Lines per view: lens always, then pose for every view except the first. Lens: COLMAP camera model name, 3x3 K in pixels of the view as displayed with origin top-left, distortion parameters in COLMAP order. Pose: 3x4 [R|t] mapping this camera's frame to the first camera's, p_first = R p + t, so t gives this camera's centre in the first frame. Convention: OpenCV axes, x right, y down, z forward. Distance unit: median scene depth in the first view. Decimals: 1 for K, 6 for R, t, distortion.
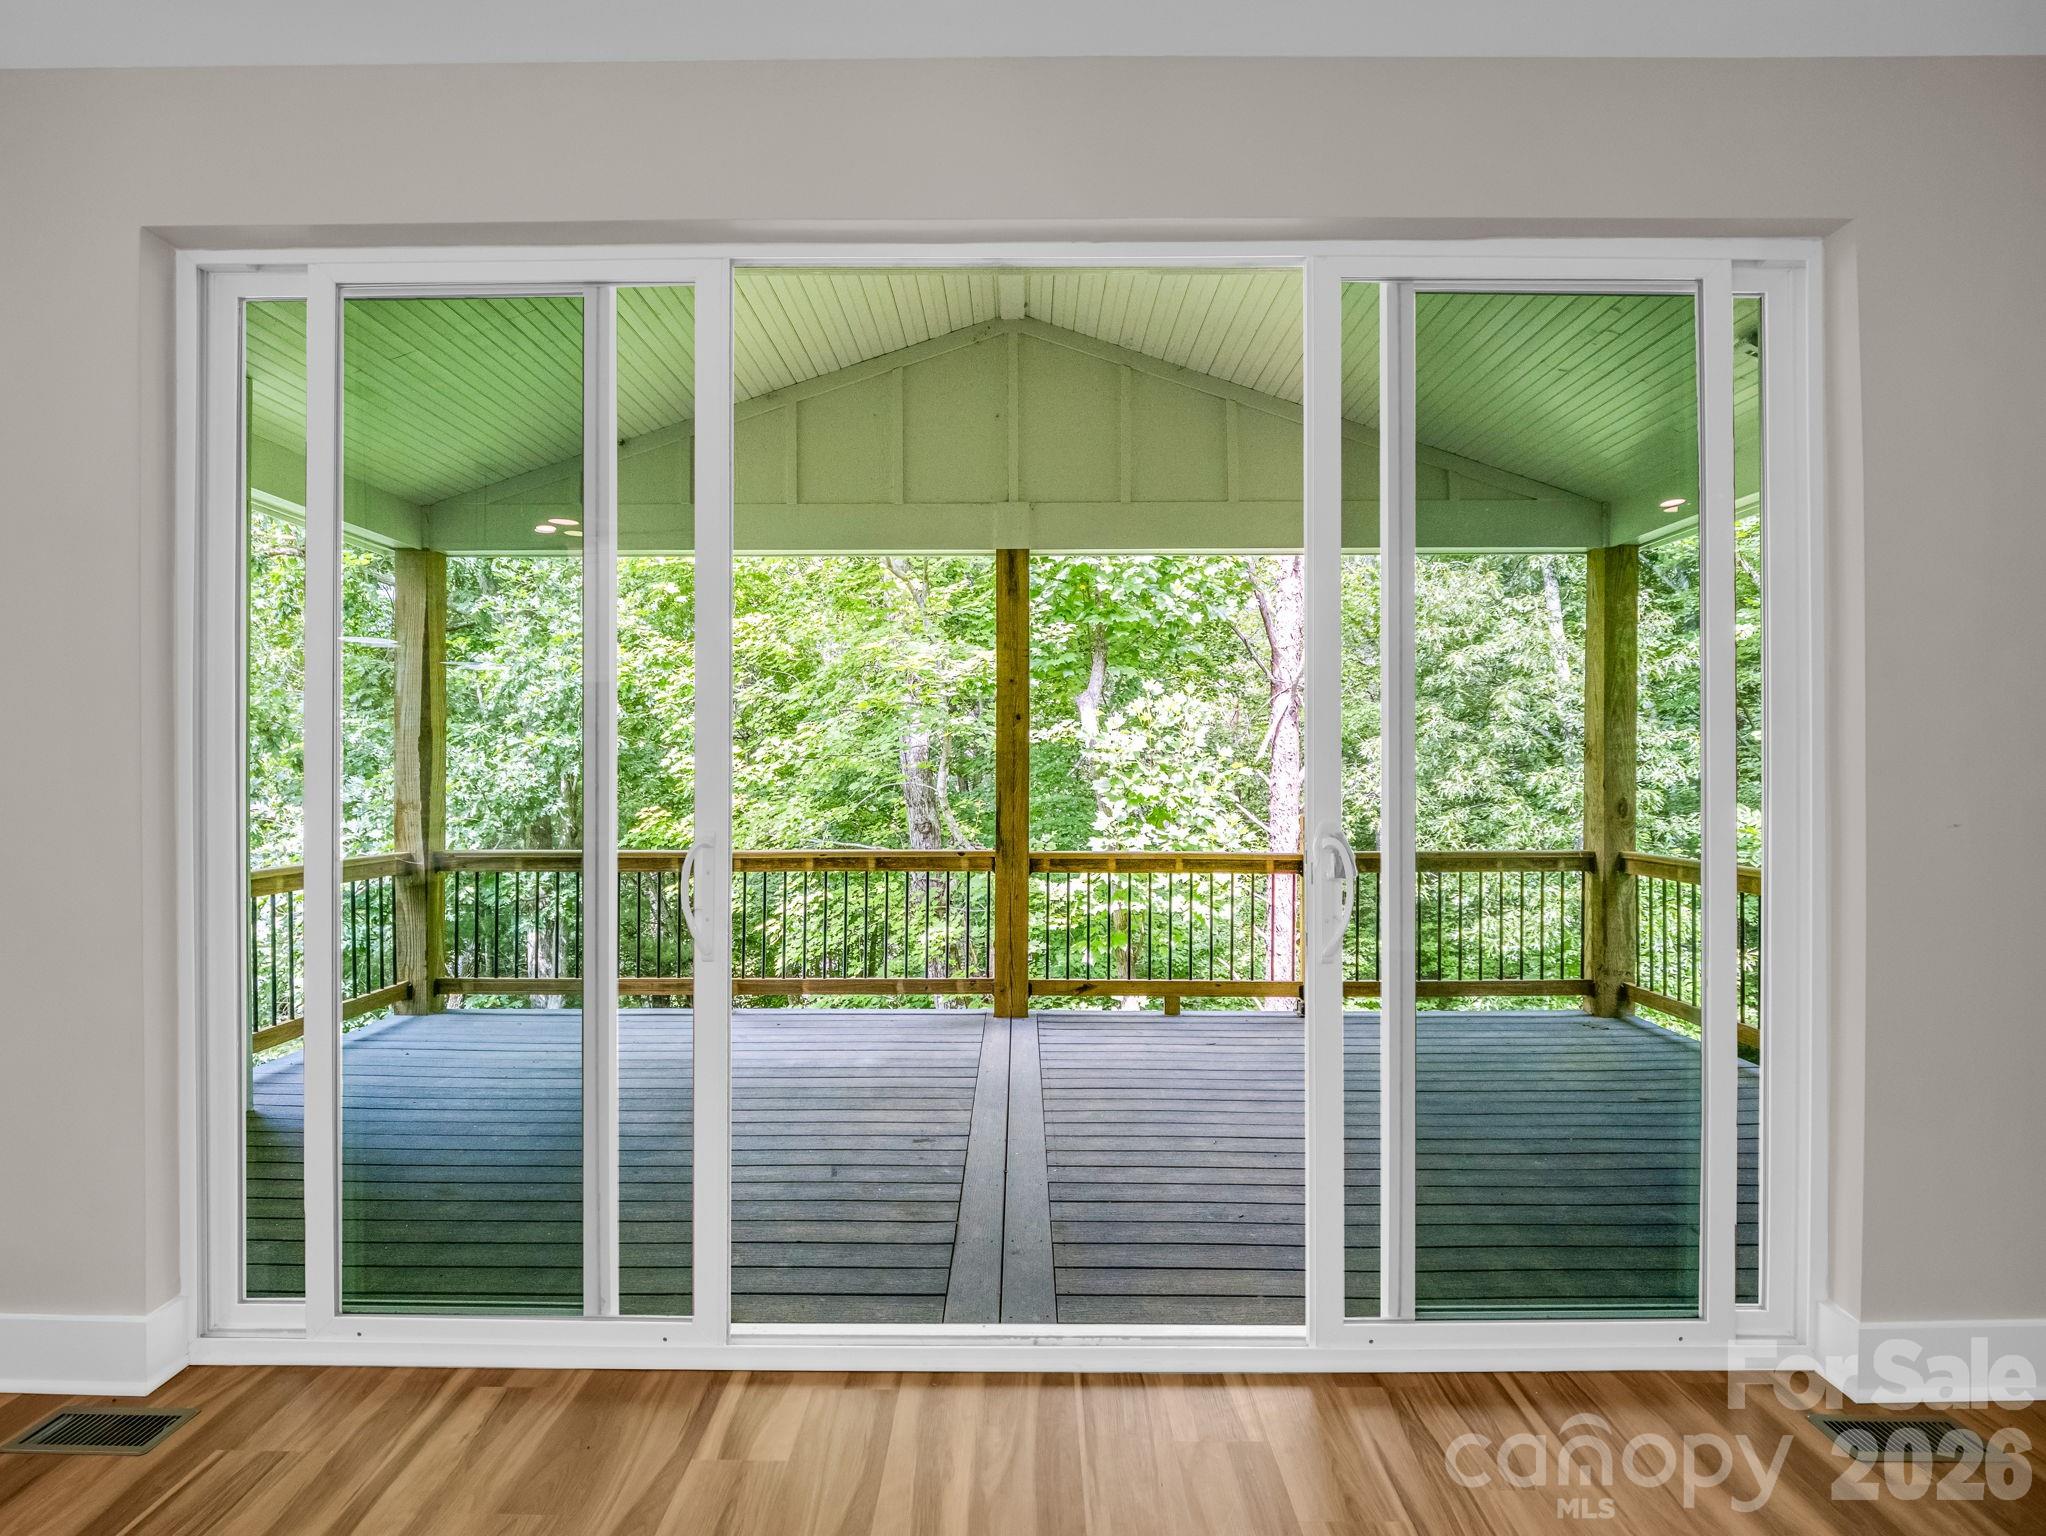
lens RADIAL K [[1016.7, 0, 1004.5], [0, 1016.7, 769.0], [0, 0, 1]] dist [-0.000338, -0.000833]
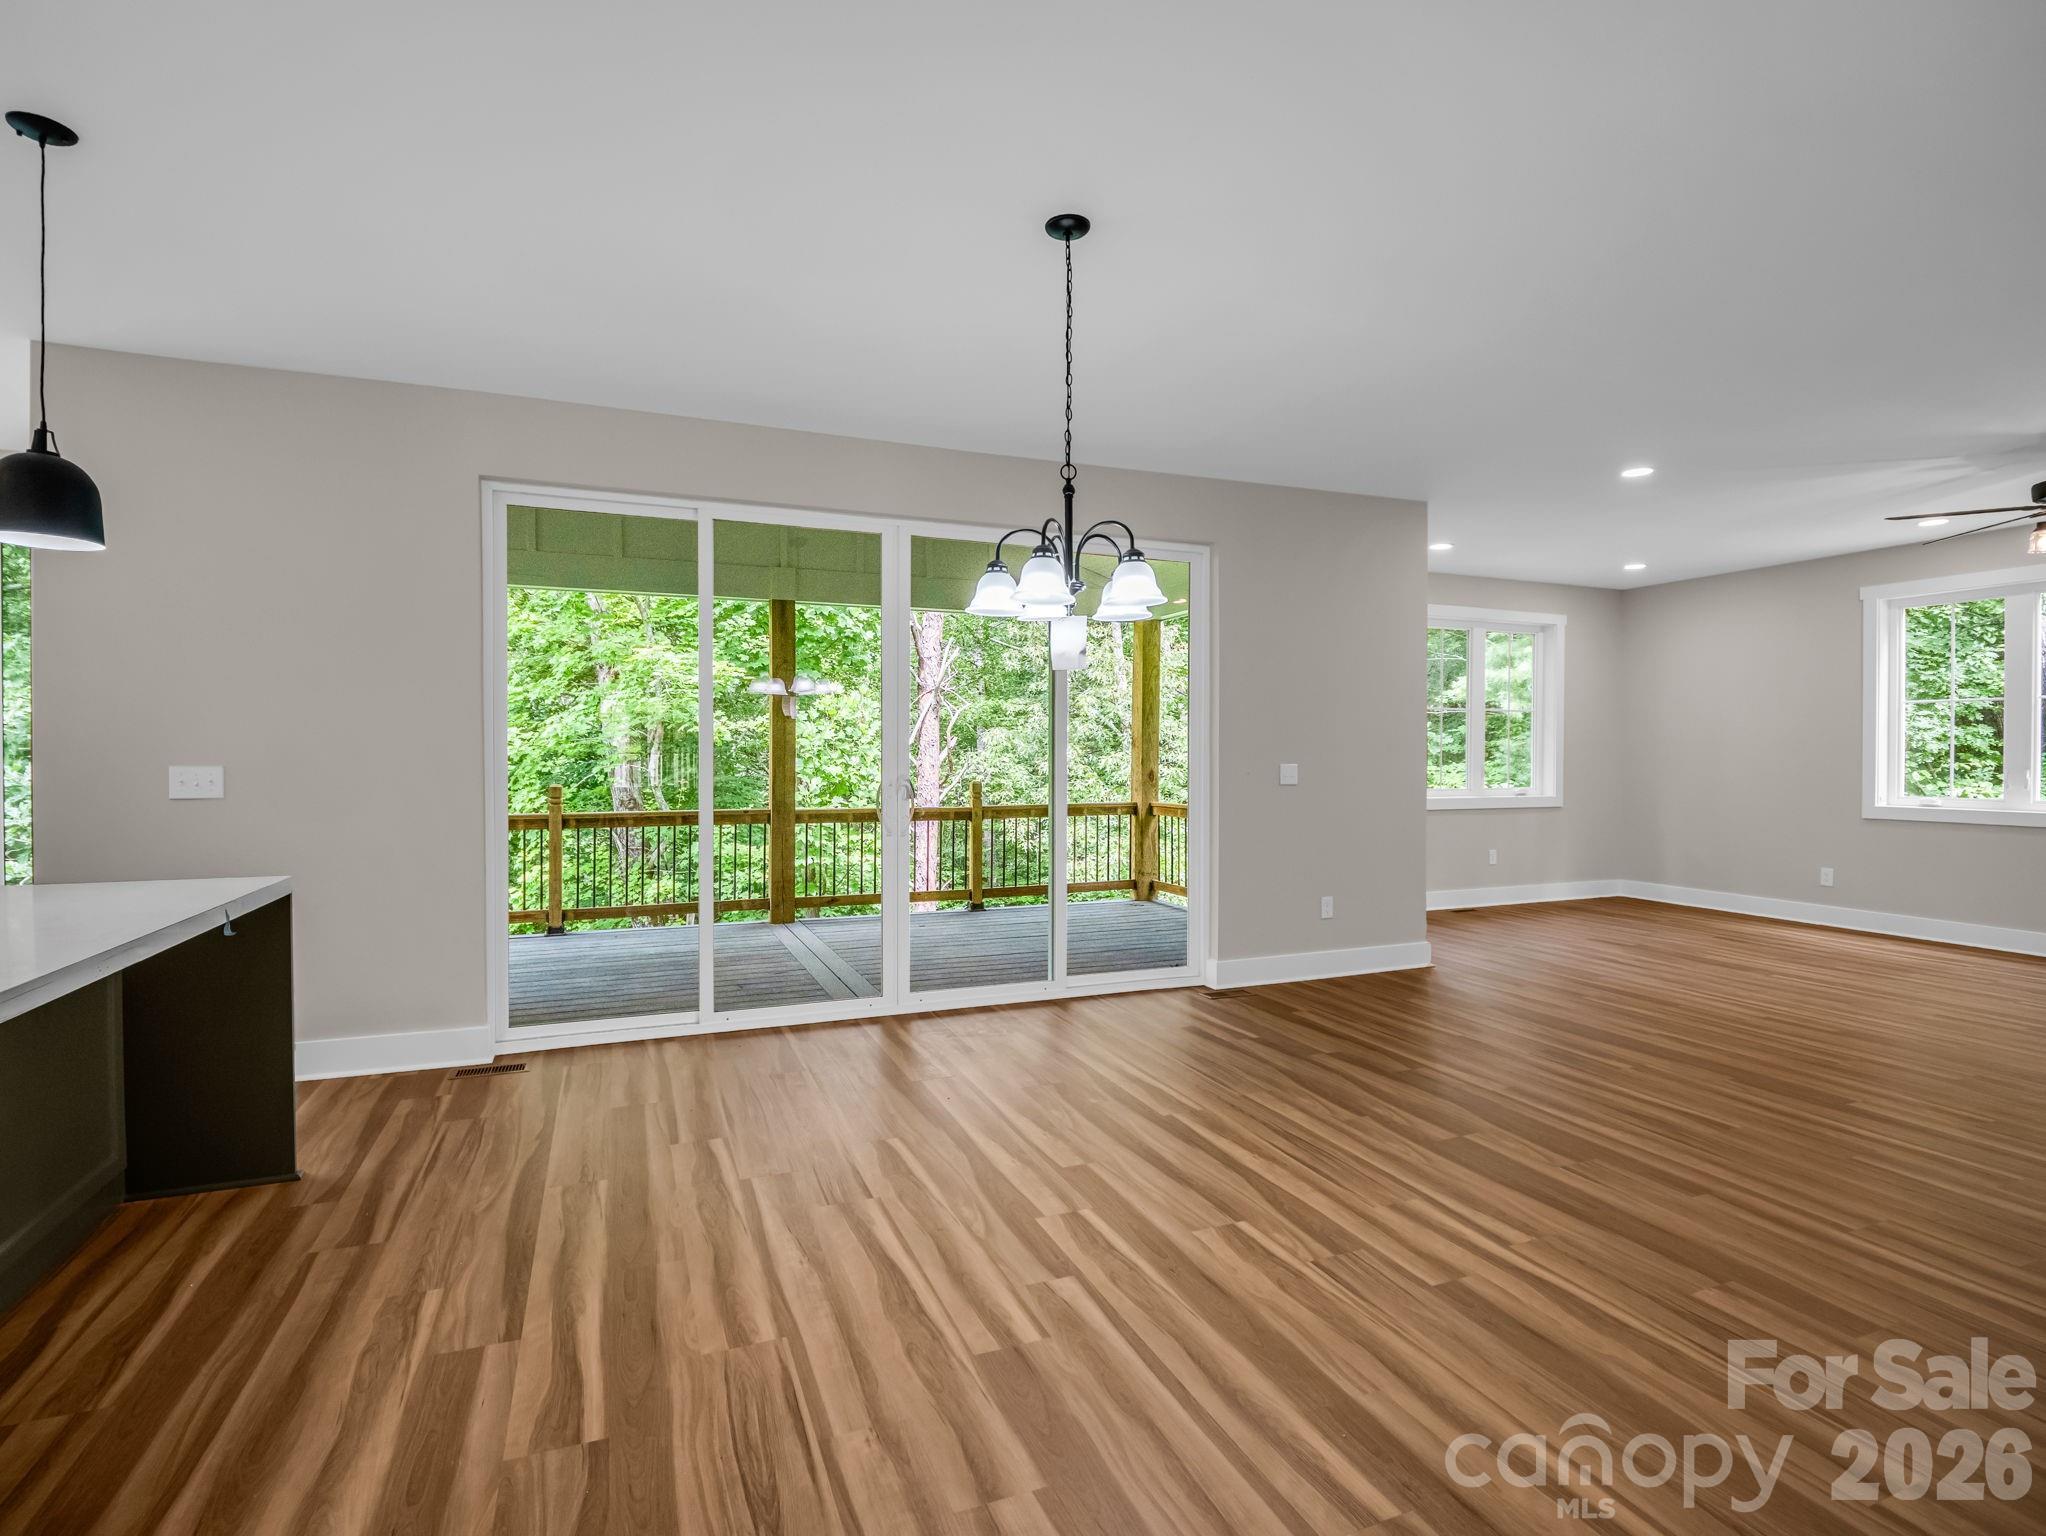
lens RADIAL K [[1016.7, 0, 1004.5], [0, 1016.7, 769.0], [0, 0, 1]] dist [-0.000338, -0.000833]
pose [[0.927136, -0.003636, 0.374707, -0.148356], [-0.001992, 0.999891, 0.014630, 0.001354], [-0.374720, -0.014311, 0.927028, -0.280224]]
